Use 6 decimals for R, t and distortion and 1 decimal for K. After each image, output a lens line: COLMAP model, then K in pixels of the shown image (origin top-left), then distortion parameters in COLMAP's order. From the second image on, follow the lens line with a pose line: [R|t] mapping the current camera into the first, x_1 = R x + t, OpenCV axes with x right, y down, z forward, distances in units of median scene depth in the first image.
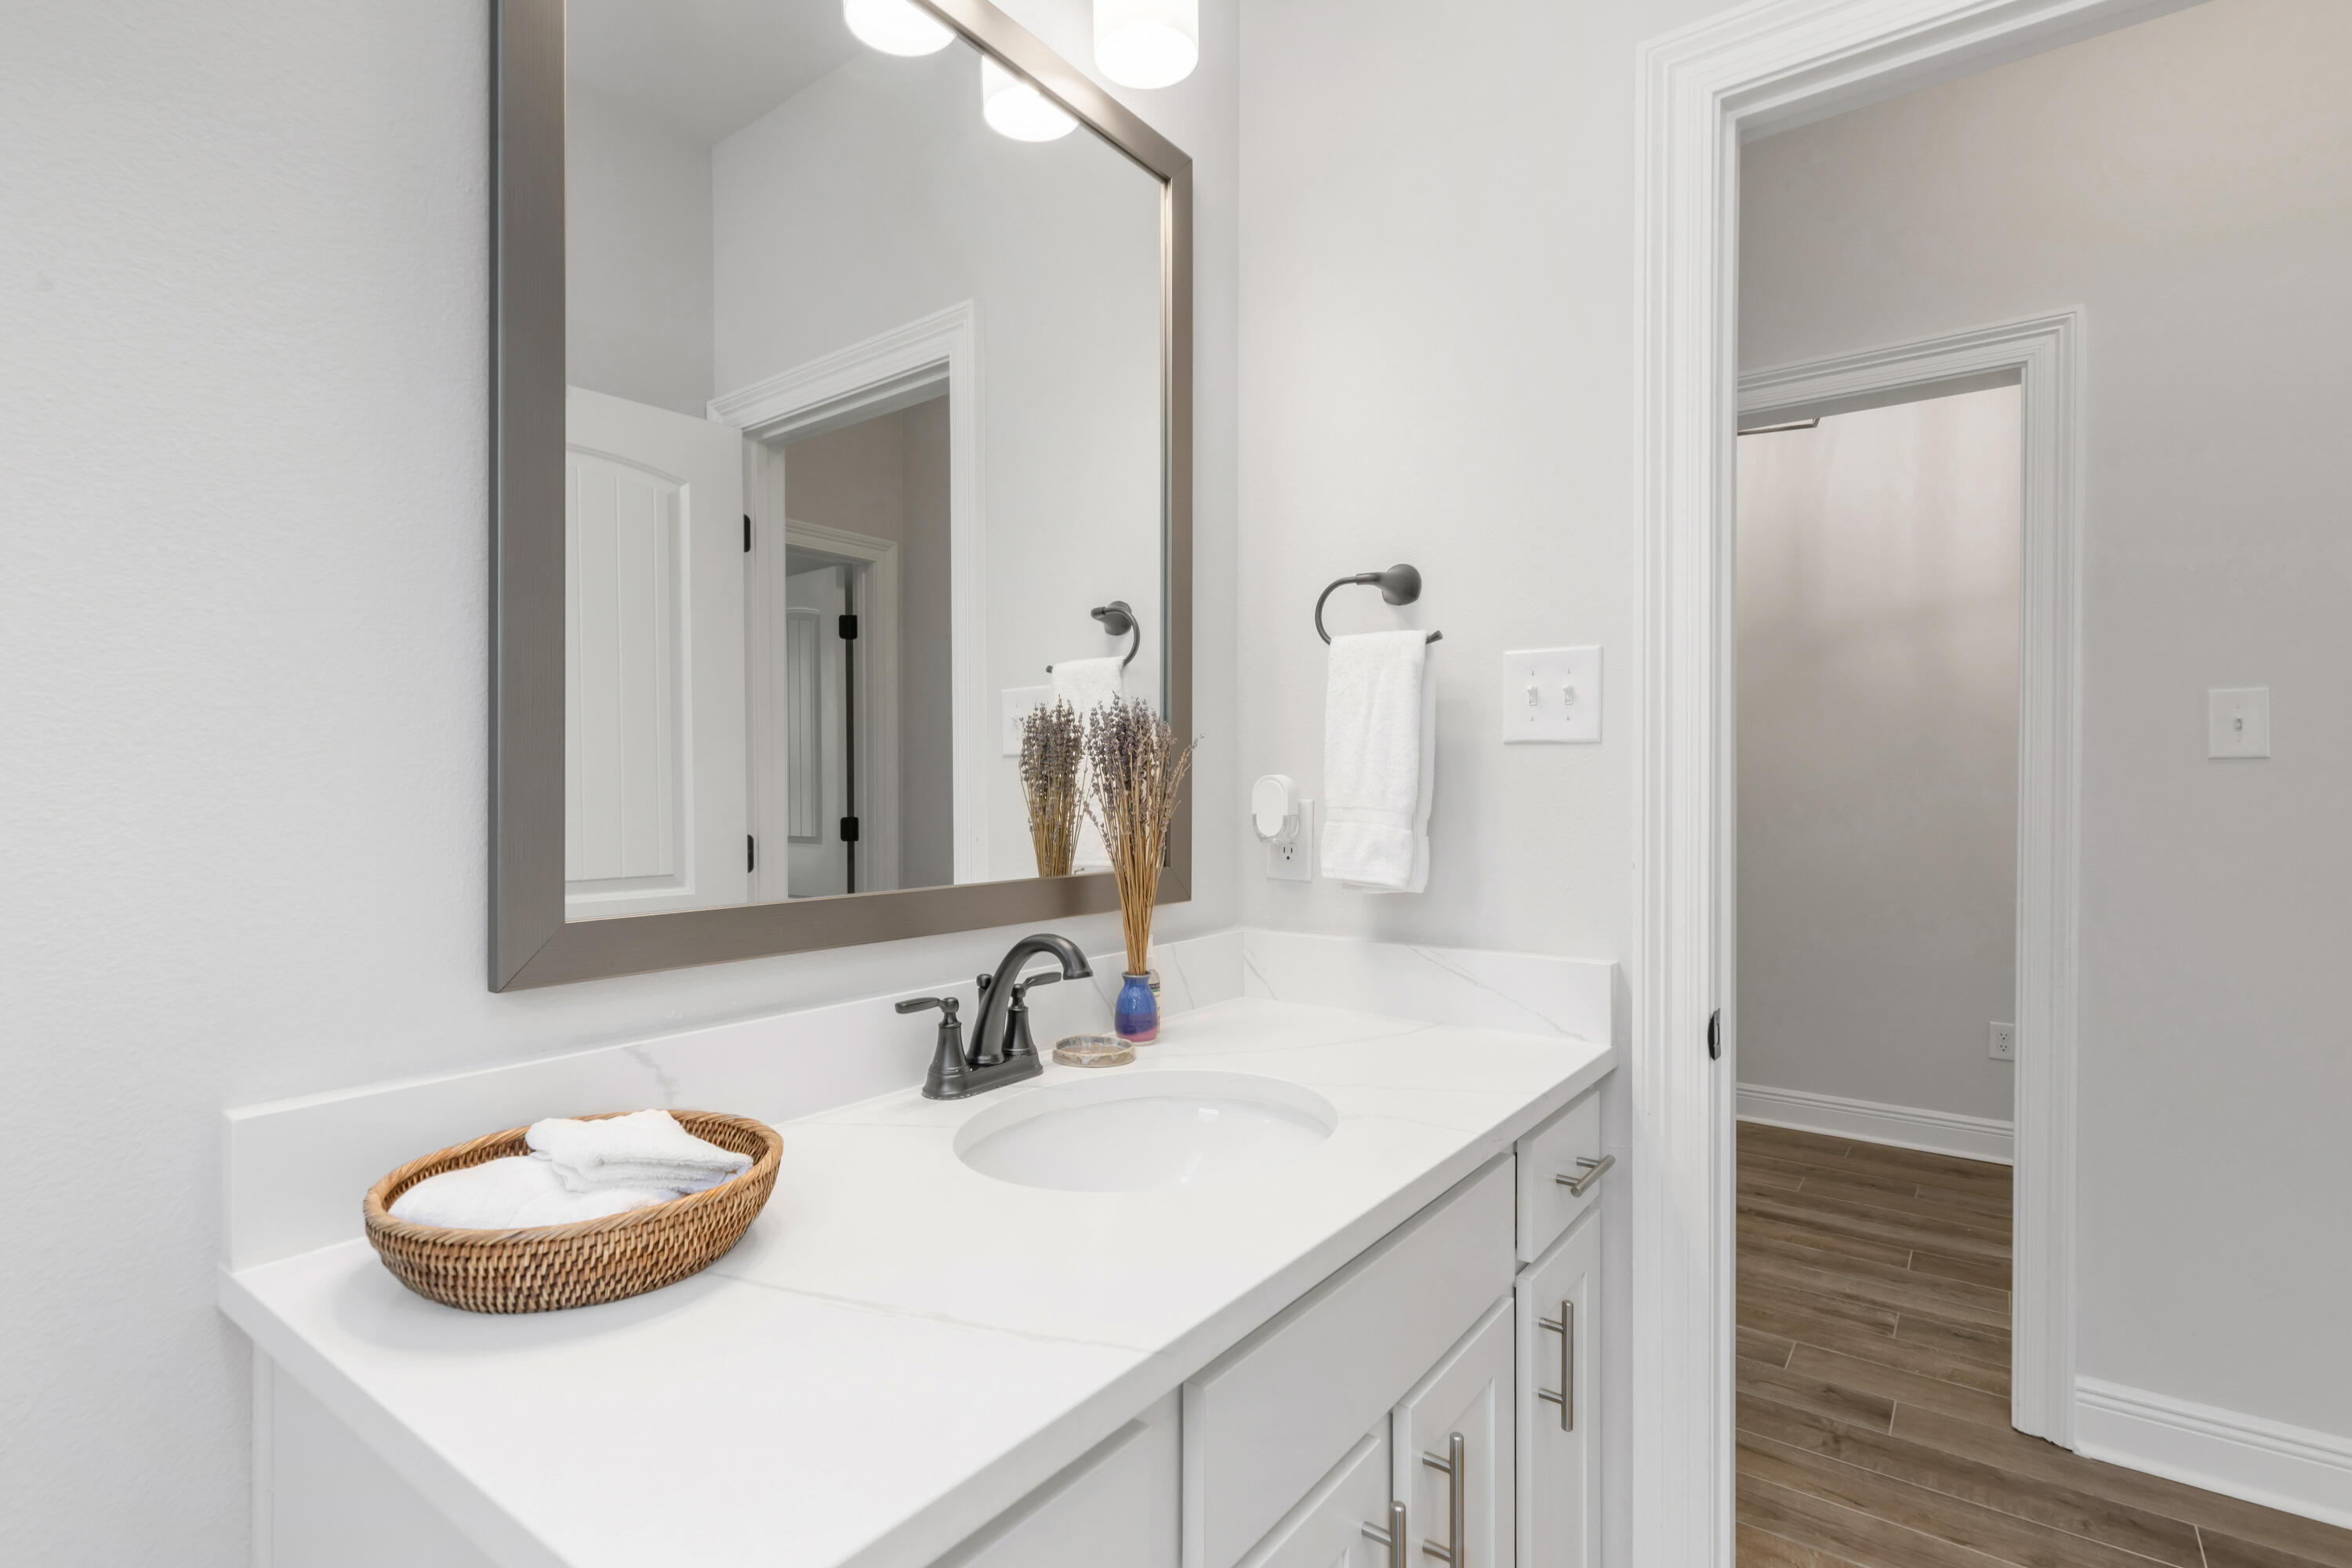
lens RADIAL K [[1078.0, 0, 1179.6], [0, 1078.0, 794.7], [0, 0, 1]] dist [0.009076, -0.000316]
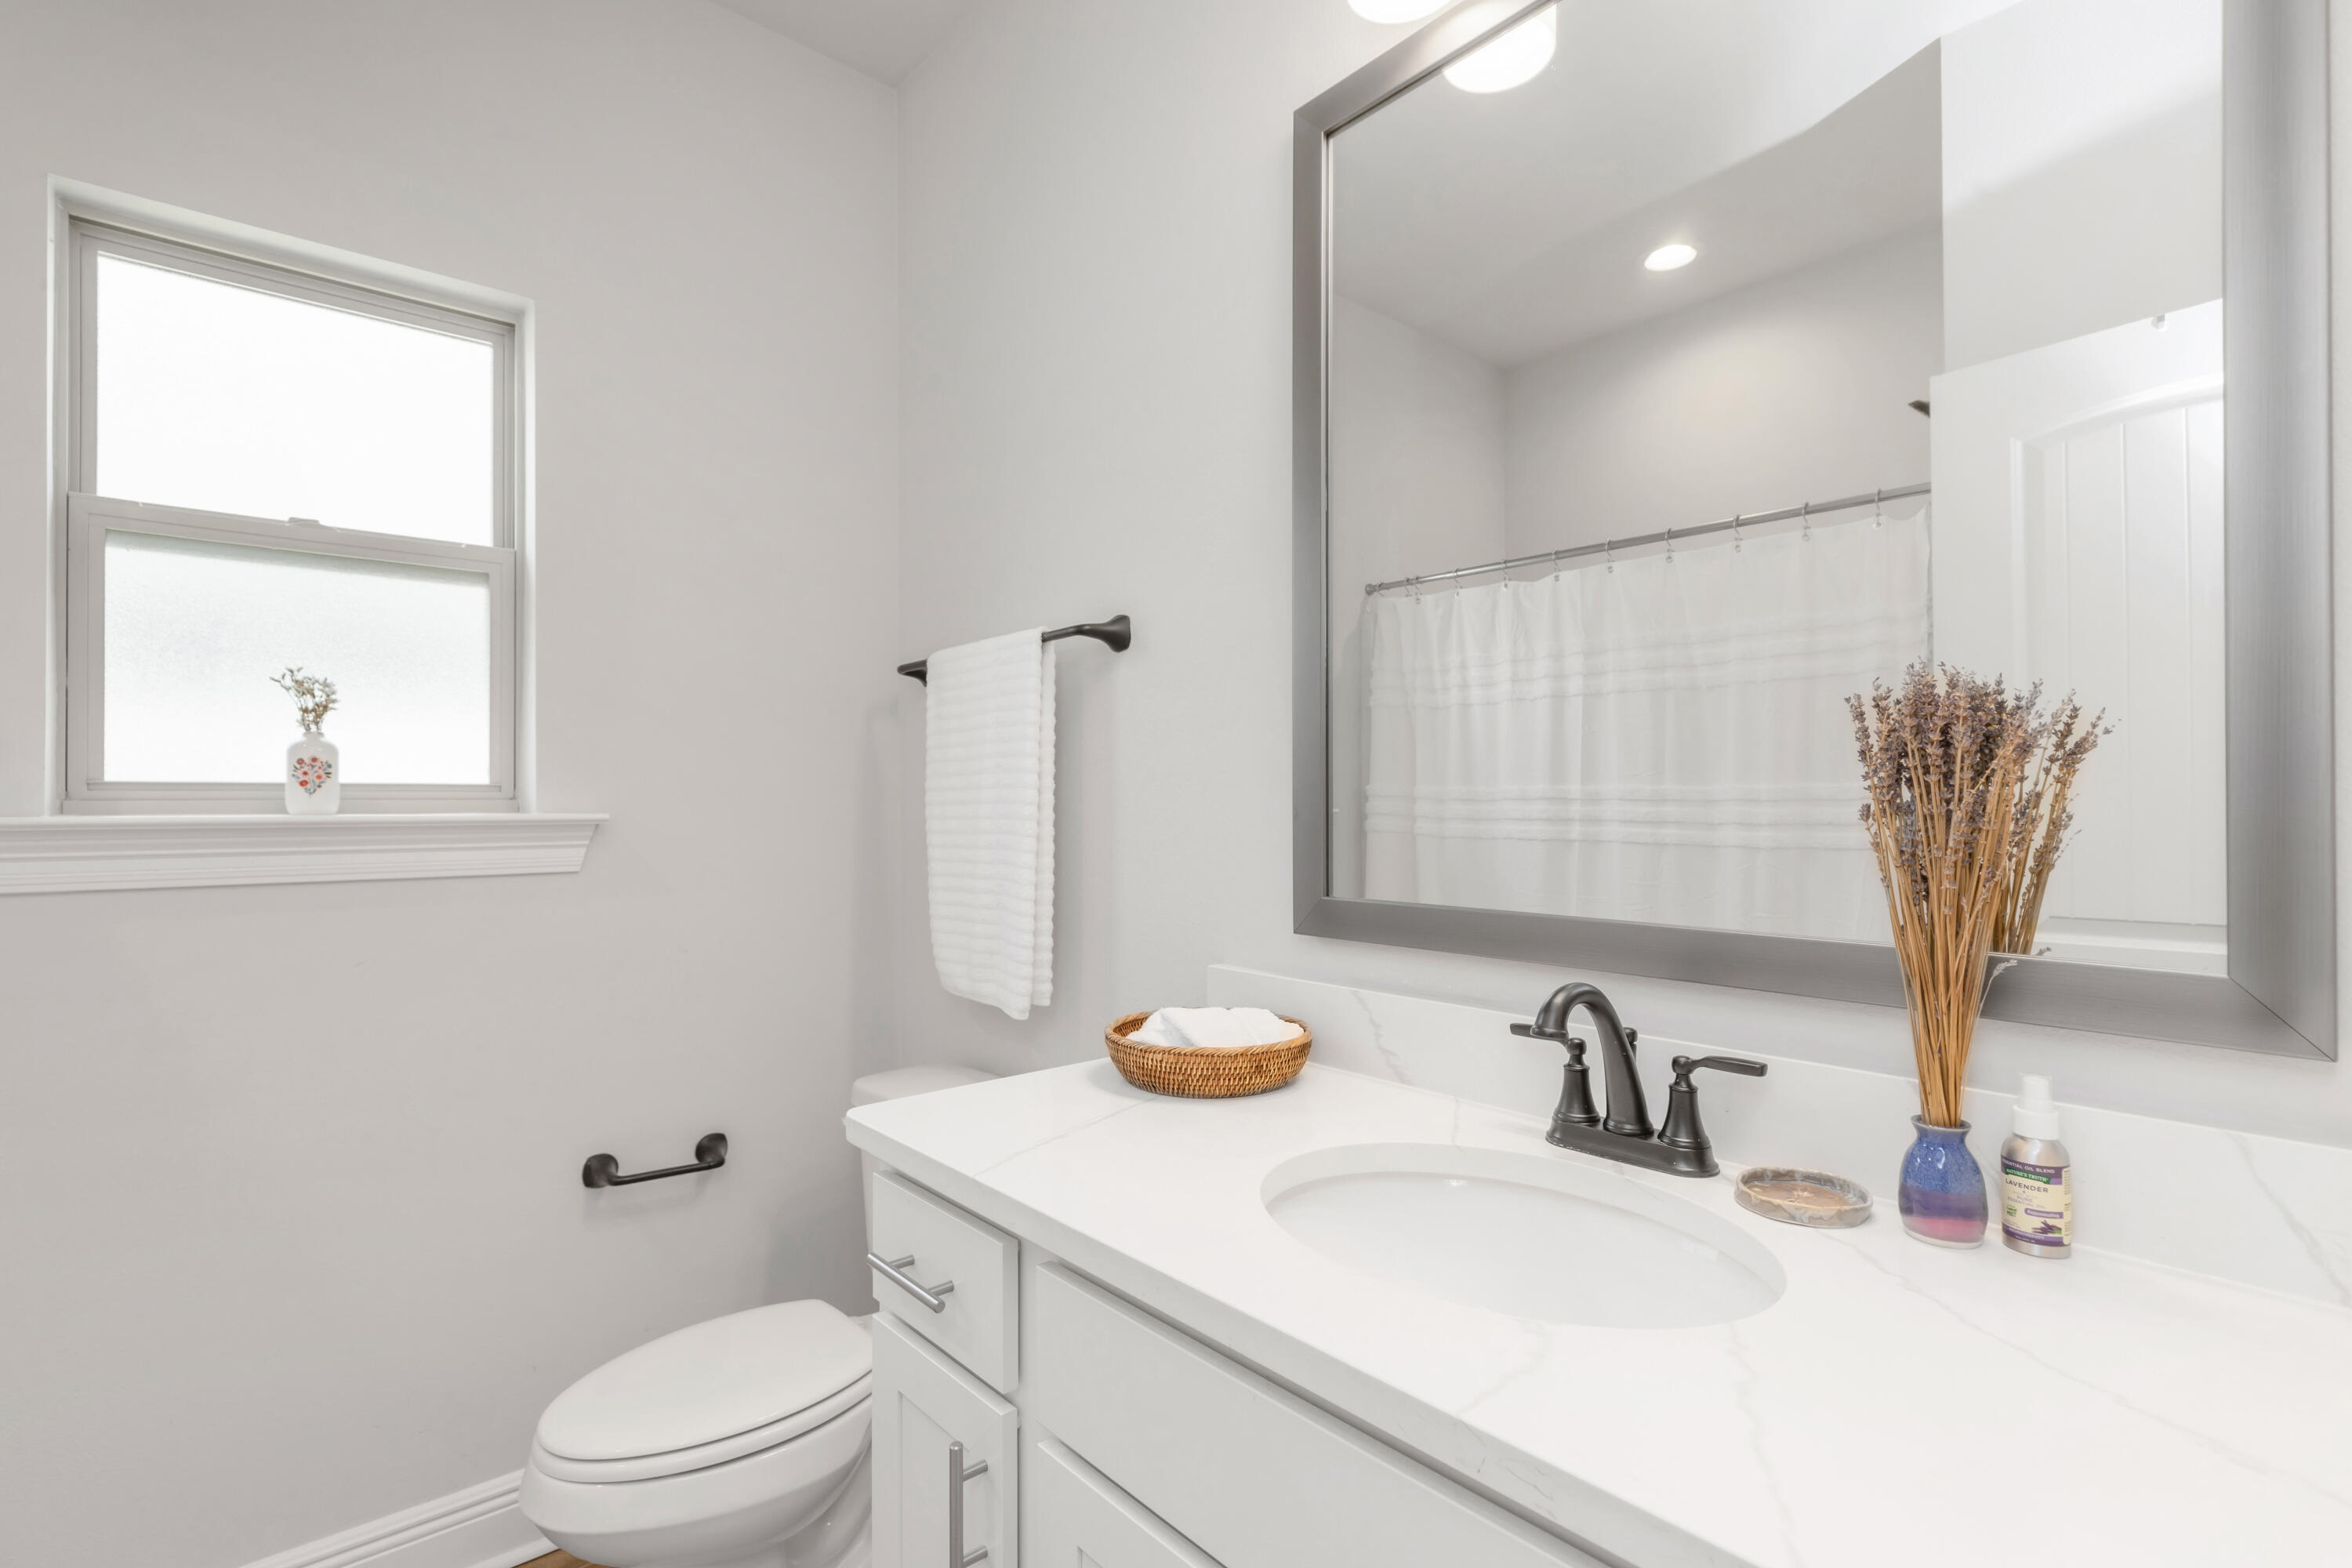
lens RADIAL K [[1078.0, 0, 1179.6], [0, 1078.0, 794.7], [0, 0, 1]] dist [0.009076, -0.000316]
pose [[-0.146750, -0.003561, -0.989167, 0.773669], [-0.008152, 0.999964, -0.002390, -0.020266], [0.989140, 0.007713, -0.146773, 0.789369]]
